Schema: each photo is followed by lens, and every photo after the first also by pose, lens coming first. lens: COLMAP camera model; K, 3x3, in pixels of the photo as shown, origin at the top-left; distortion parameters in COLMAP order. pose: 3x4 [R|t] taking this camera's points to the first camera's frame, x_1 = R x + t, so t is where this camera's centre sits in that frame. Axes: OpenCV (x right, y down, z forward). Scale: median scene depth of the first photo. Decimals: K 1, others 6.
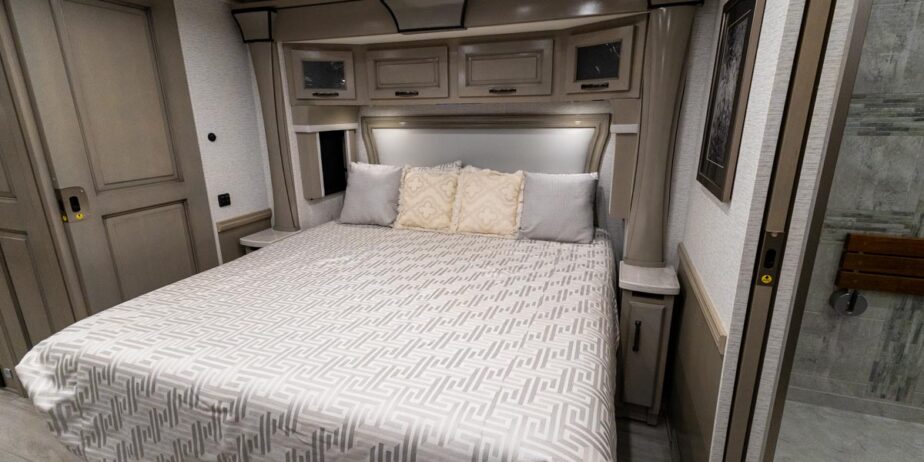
lens RADIAL K [[417.9, 0, 478.6], [0, 417.9, 225.1], [0, 0, 1]] dist [0.016108, 0.000032]
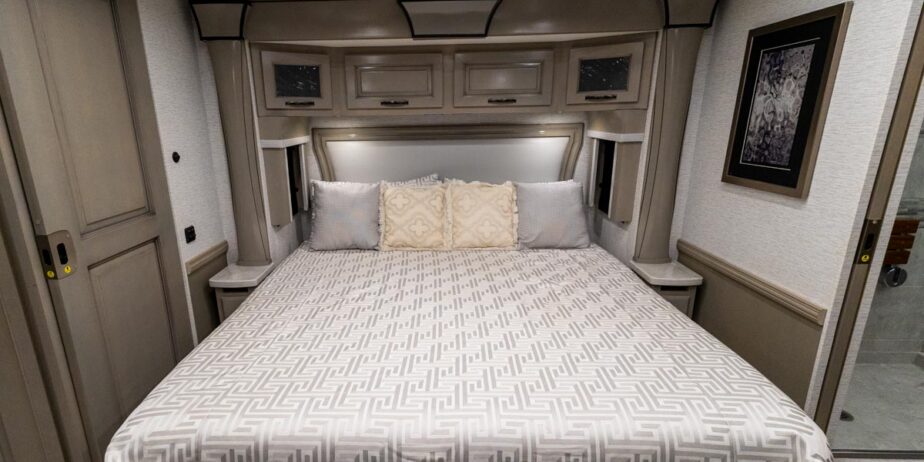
lens RADIAL K [[445.0, 0, 435.8], [0, 445.0, 241.6], [0, 0, 1]] dist [0.018537, -0.000083]
pose [[0.954114, -0.084850, 0.287171, -0.401975], [0.082975, 0.996376, 0.018717, -0.022626], [-0.287719, 0.005970, 0.957696, 0.039777]]
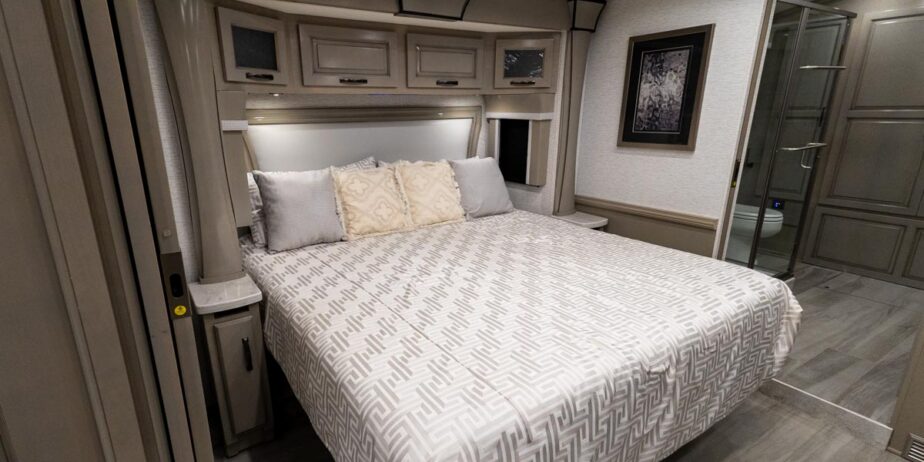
lens RADIAL K [[446.3, 0, 441.4], [0, 446.3, 233.9], [0, 0, 1]] dist [0.043129, 0.000018]
pose [[0.622001, -0.211249, 0.753982, -0.845349], [0.205164, 0.973247, 0.103431, -0.067843], [-0.755661, 0.090356, 0.648701, 0.297800]]
